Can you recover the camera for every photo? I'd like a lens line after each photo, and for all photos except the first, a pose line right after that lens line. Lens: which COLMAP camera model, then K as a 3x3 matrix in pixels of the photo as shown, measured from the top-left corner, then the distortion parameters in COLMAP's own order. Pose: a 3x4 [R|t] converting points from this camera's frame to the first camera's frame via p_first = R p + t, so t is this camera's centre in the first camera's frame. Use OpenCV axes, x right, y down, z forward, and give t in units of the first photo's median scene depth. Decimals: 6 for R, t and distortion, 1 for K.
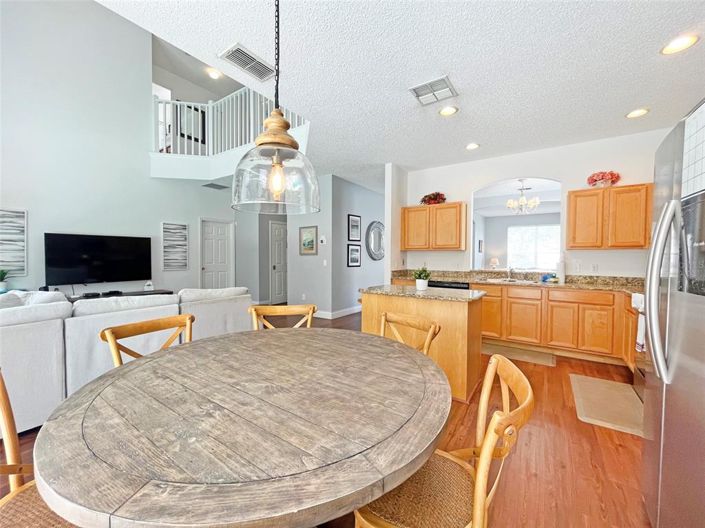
lens RADIAL K [[286.2, 0, 346.6], [0, 286.2, 263.9], [0, 0, 1]] dist [-0.001619, 0.000109]
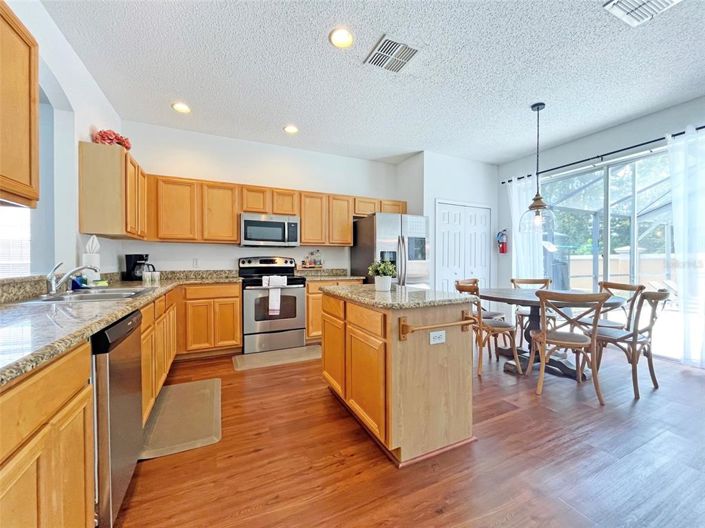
lens RADIAL K [[286.2, 0, 353.0], [0, 286.2, 263.3], [0, 0, 1]] dist [-0.001619, 0.000109]
pose [[-0.871039, -0.007306, 0.491159, -0.040406], [0.010745, 0.999367, 0.033921, -0.003475], [-0.491095, 0.034824, -0.870409, 3.401777]]
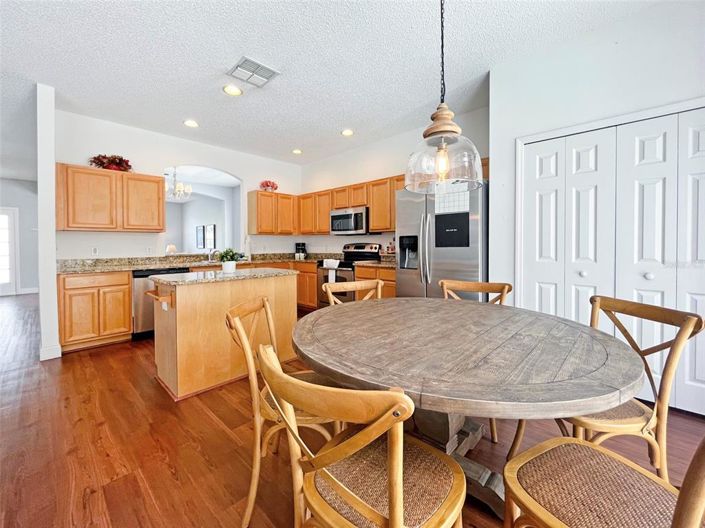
lens RADIAL K [[286.2, 0, 349.4], [0, 286.2, 246.5], [0, 0, 1]] dist [-0.001619, 0.000109]
pose [[0.168122, -0.013518, 0.985673, -1.179576], [0.034452, 0.999376, 0.007830, 0.025499], [-0.985164, 0.032642, 0.168483, 0.946179]]
